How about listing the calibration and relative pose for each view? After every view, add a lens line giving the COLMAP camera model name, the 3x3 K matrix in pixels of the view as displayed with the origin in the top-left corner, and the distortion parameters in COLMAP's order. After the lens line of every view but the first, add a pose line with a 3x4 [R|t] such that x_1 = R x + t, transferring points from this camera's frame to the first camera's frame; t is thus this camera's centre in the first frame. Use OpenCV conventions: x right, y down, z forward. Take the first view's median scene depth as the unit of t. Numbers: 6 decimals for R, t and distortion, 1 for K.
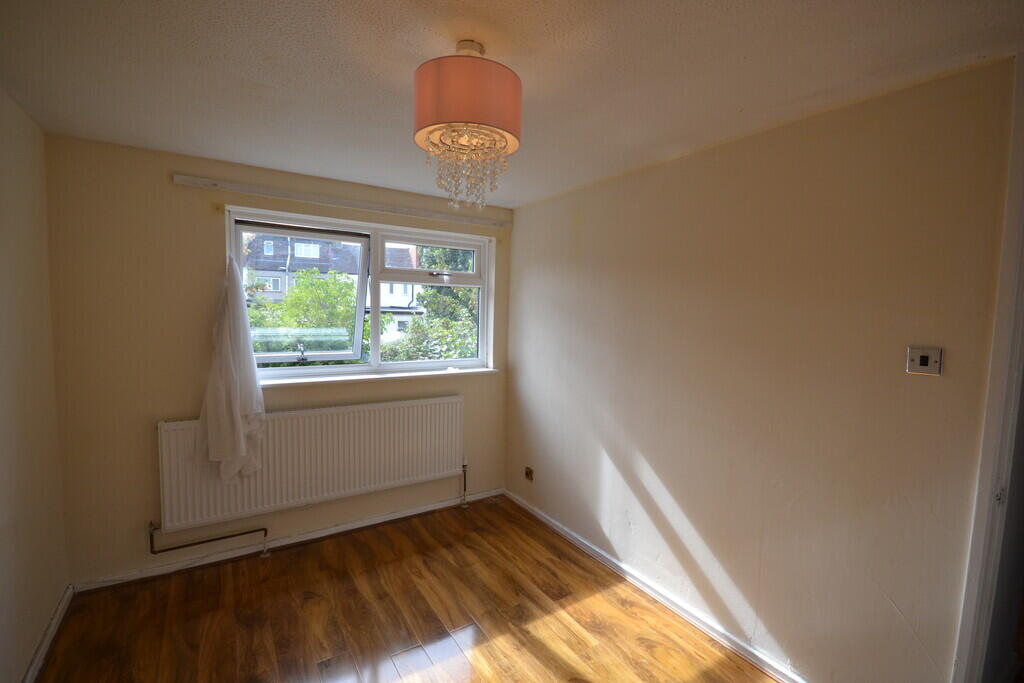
lens RADIAL K [[459.7, 0, 504.6], [0, 459.7, 348.4], [0, 0, 1]] dist [-0.010571, -0.001040]
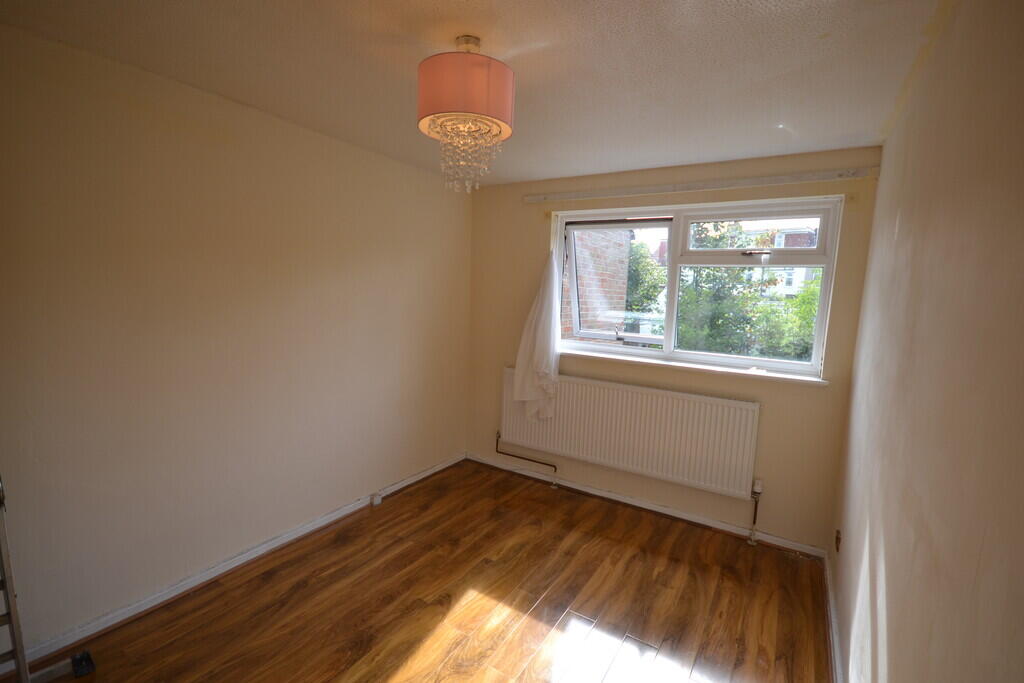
lens RADIAL K [[459.7, 0, 503.8], [0, 459.7, 344.0], [0, 0, 1]] dist [-0.010571, -0.001040]
pose [[0.414821, 0.106551, -0.903643, 0.521210], [-0.099836, 0.992454, 0.071193, -0.016347], [0.904409, 0.060683, 0.422328, 0.315040]]
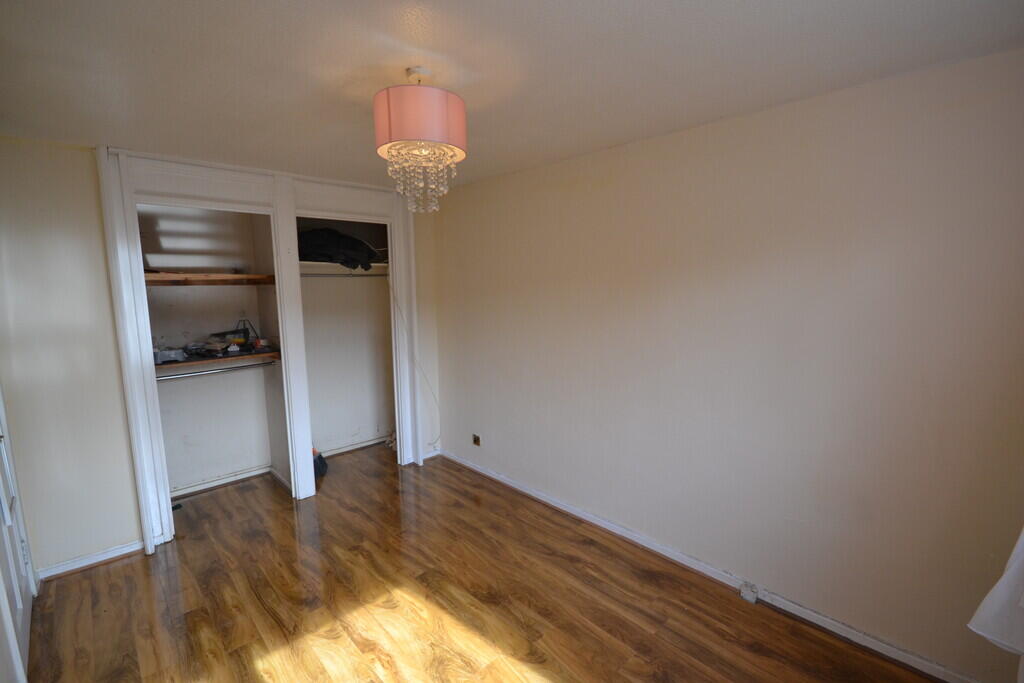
lens RADIAL K [[459.7, 0, 513.9], [0, 459.7, 342.5], [0, 0, 1]] dist [-0.010571, -0.001040]
pose [[-0.984463, 0.012685, -0.175134, -0.051405], [-0.022449, 0.980110, 0.197181, -0.106590], [0.174152, 0.198049, -0.964597, 1.154652]]
